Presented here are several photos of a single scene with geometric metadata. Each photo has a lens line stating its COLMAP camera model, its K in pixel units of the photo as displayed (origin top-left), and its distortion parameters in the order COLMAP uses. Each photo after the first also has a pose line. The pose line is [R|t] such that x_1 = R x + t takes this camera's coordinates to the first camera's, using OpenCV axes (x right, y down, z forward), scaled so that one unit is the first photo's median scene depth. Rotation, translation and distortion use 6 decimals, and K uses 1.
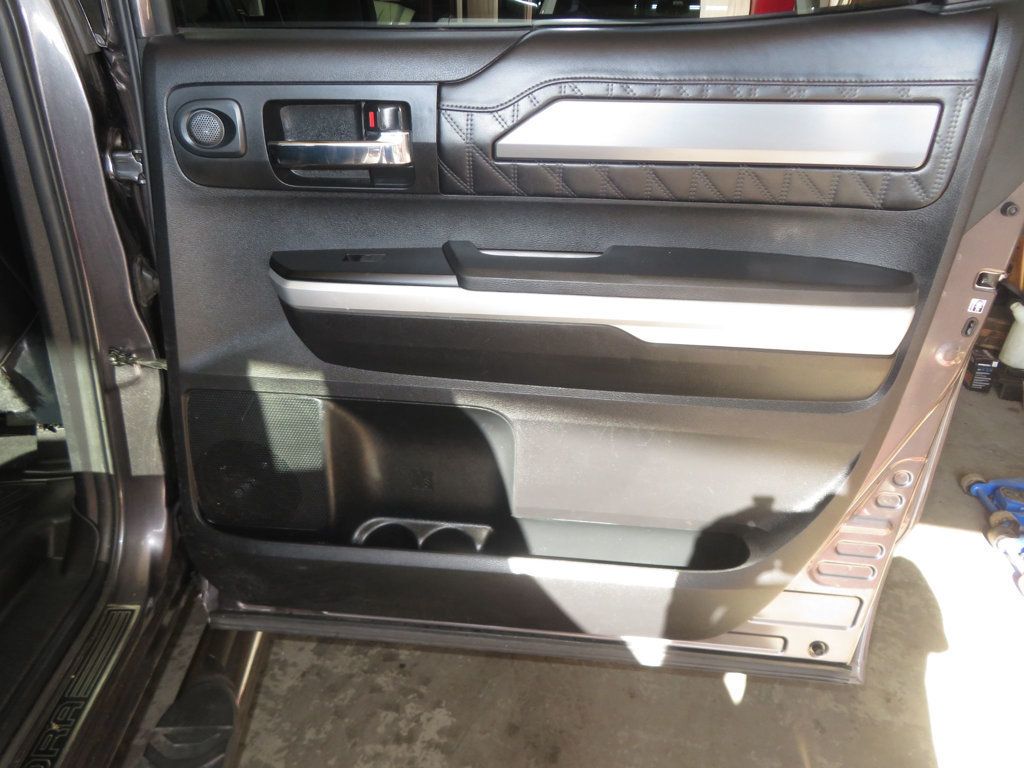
lens RADIAL K [[732.8, 0, 512.7], [0, 732.8, 379.9], [0, 0, 1]] dist [-0.021599, 0.008610]
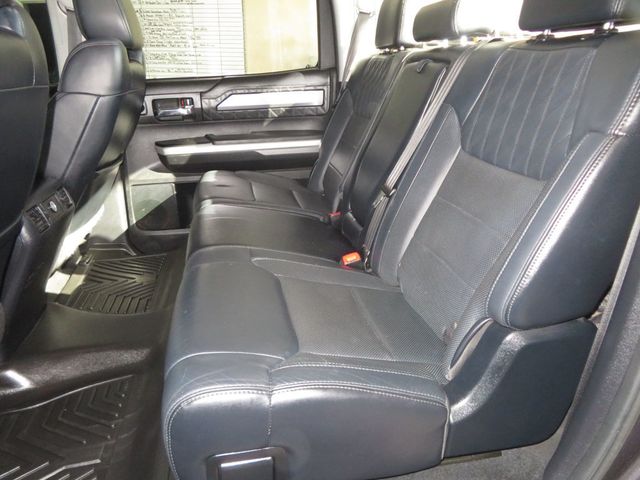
lens RADIAL K [[458.0, 0, 321.6], [0, 458.0, 236.1], [0, 0, 1]] dist [-0.021599, 0.008610]
pose [[0.946192, -0.150048, 0.286717, -0.292886], [0.147180, 0.988603, 0.031662, 0.350072], [-0.288200, 0.012241, 0.957492, -1.441163]]
